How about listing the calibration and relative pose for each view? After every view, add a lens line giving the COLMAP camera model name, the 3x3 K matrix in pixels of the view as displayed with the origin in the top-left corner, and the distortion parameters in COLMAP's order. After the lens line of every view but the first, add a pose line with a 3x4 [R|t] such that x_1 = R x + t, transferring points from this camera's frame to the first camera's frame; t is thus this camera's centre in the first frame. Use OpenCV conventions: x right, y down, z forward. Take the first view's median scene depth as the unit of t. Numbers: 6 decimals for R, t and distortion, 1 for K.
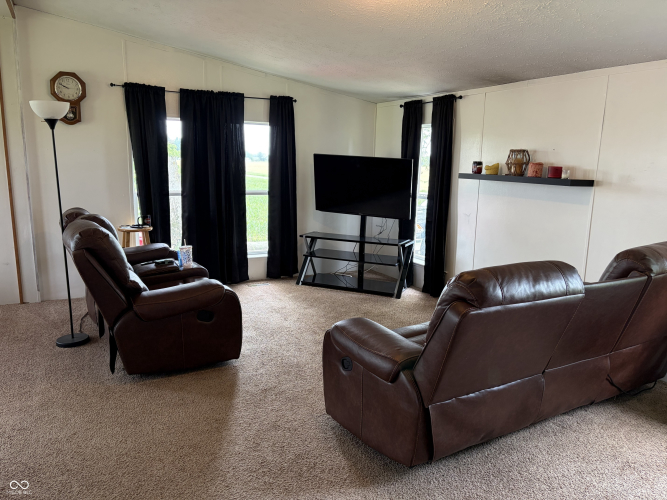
lens RADIAL K [[505.1, 0, 333.4], [0, 505.1, 251.1], [0, 0, 1]] dist [-0.004371, -0.002250]
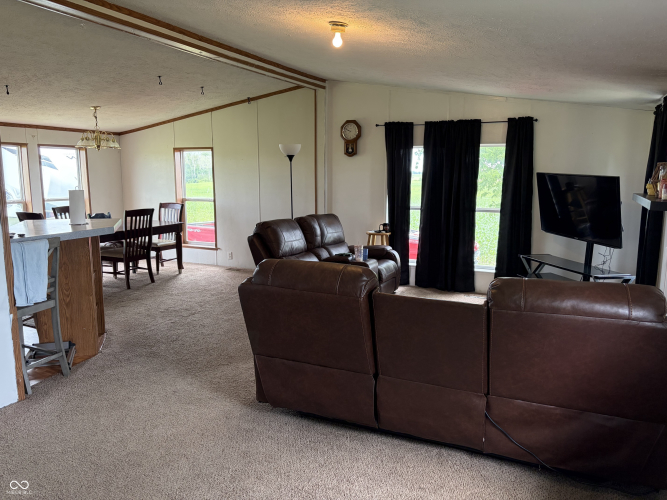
lens RADIAL K [[505.1, 0, 333.2], [0, 505.1, 250.8], [0, 0, 1]] dist [-0.004371, -0.002250]
pose [[0.573797, 0.106982, -0.811980, 0.542781], [-0.139571, 0.989702, 0.031768, -0.021180], [0.807017, 0.095100, 0.582820, 0.132383]]
